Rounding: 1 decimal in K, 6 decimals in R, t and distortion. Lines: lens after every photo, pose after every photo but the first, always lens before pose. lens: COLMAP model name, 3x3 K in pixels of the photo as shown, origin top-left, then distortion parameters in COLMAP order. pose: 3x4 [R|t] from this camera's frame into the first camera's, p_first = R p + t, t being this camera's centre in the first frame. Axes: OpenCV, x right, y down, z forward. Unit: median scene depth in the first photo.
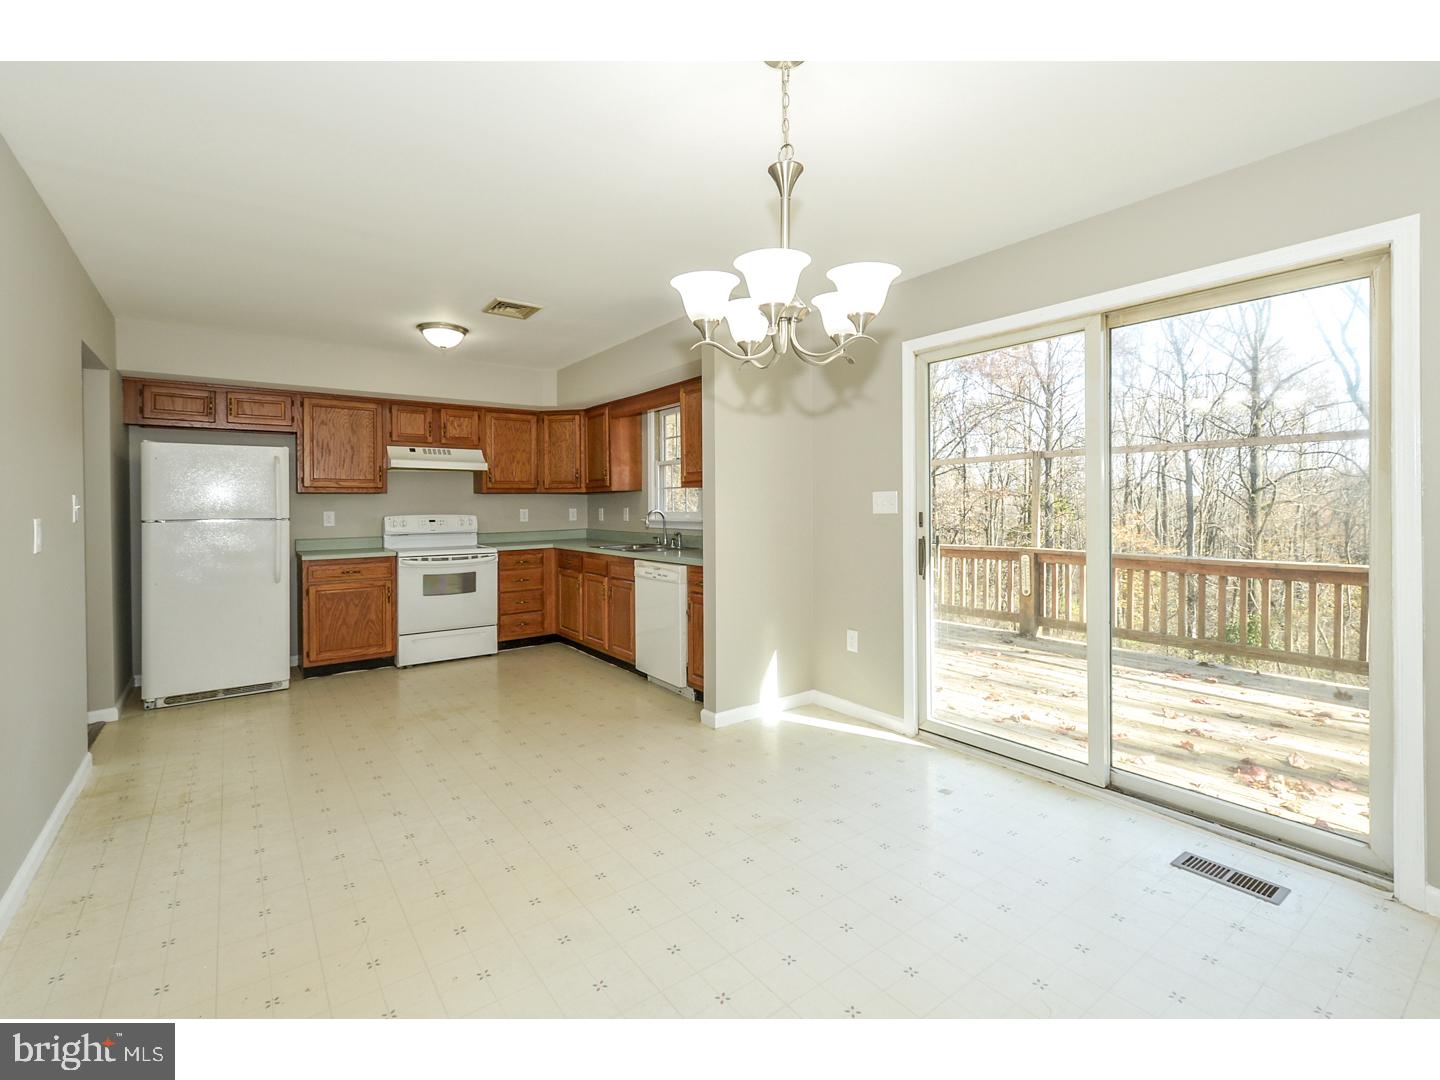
lens RADIAL K [[640.6, 0, 717.6], [0, 640.6, 514.5], [0, 0, 1]] dist [0.001524, -0.000306]
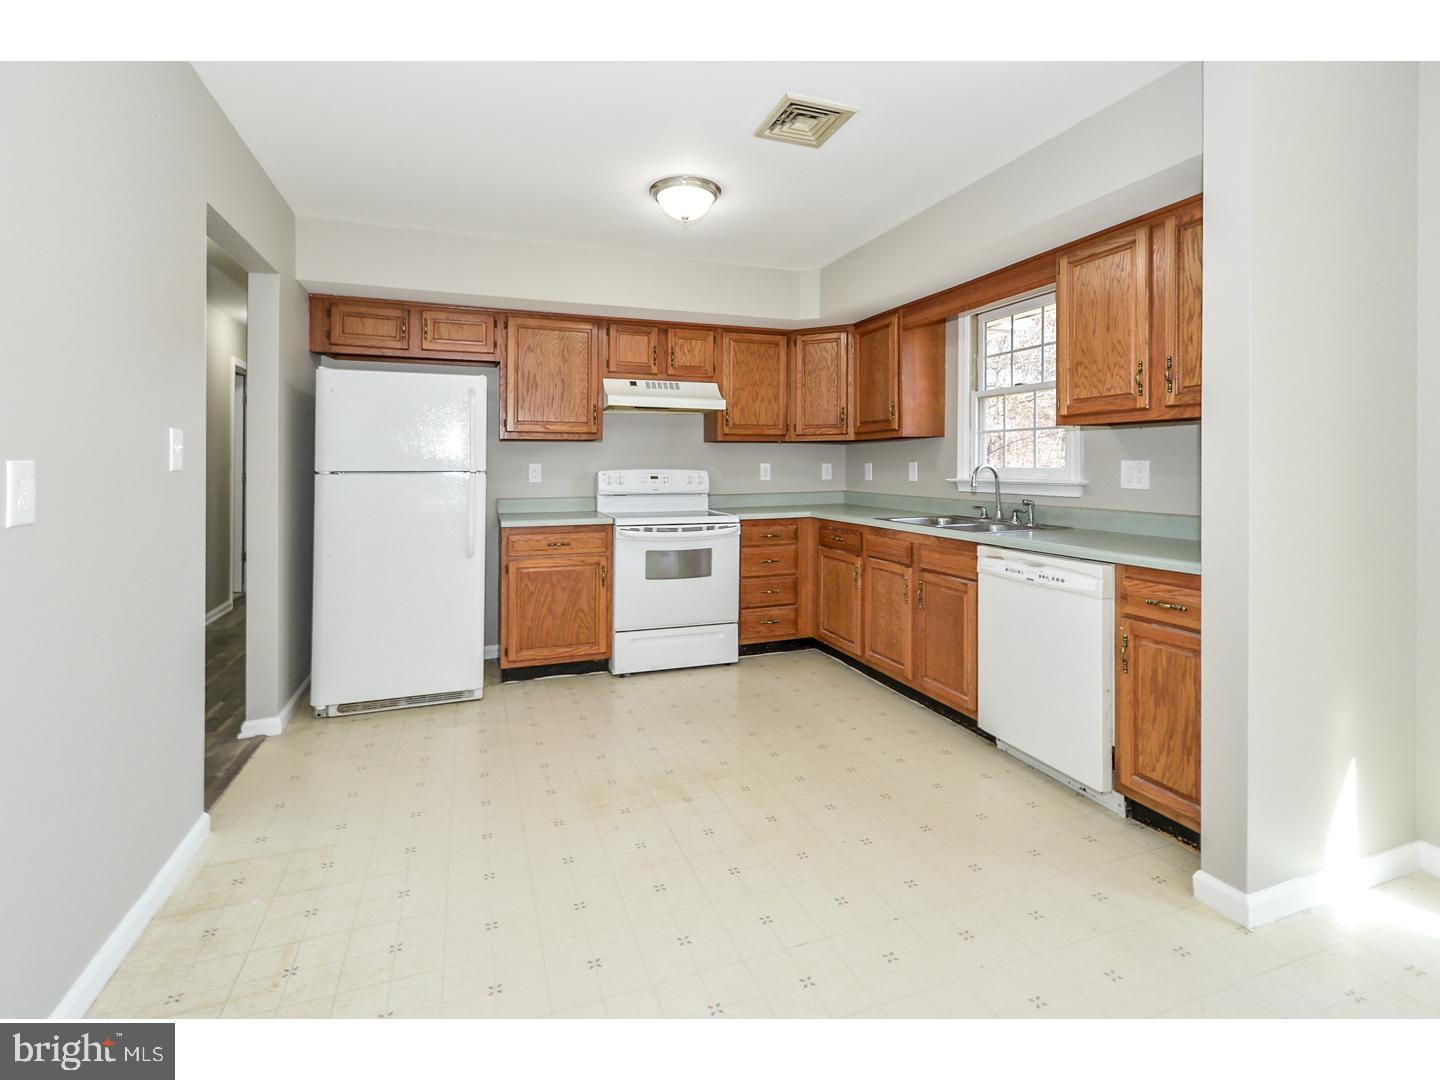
lens RADIAL K [[661.1, 0, 716.2], [0, 661.1, 462.8], [0, 0, 1]] dist [0.000587, 0.000112]
pose [[0.958281, 0.005598, -0.285772, -0.167346], [-0.010933, 0.999794, -0.017076, 0.005779], [0.285618, 0.019488, 0.958146, 0.296563]]
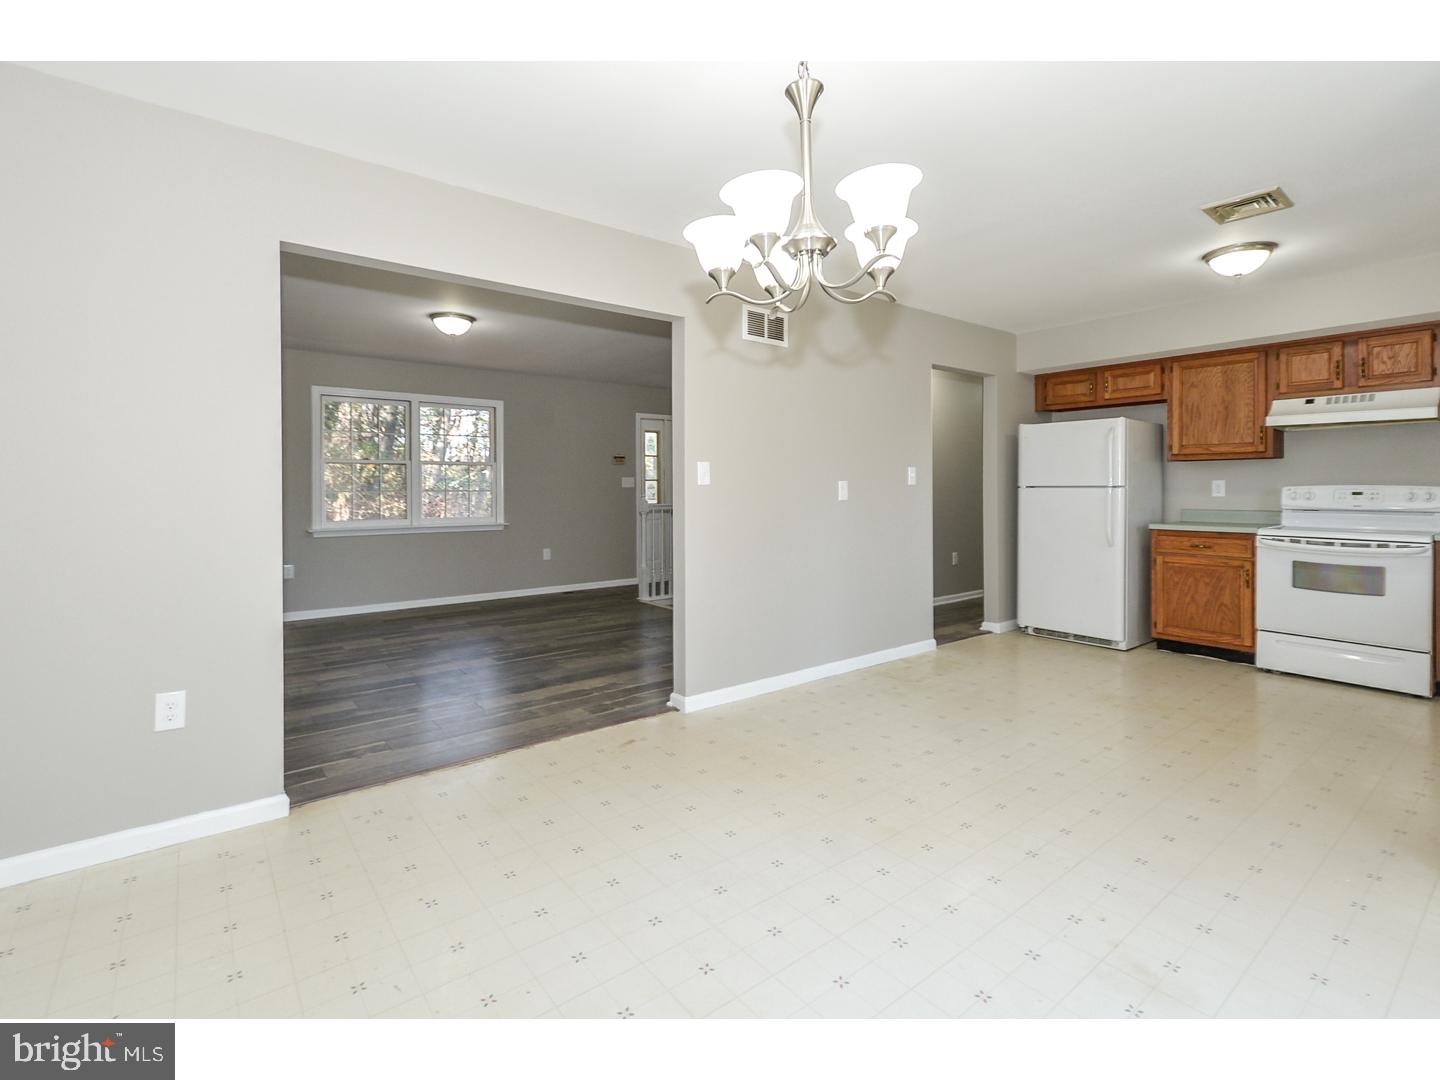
lens RADIAL K [[667.6, 0, 716.1], [0, 667.6, 495.3], [0, 0, 1]] dist [0.000993, 0.000101]
pose [[0.028047, 0.019883, -0.999409, 0.337731], [-0.013522, 0.999718, 0.019510, 0.007964], [0.999515, 0.012967, 0.028308, 0.271923]]
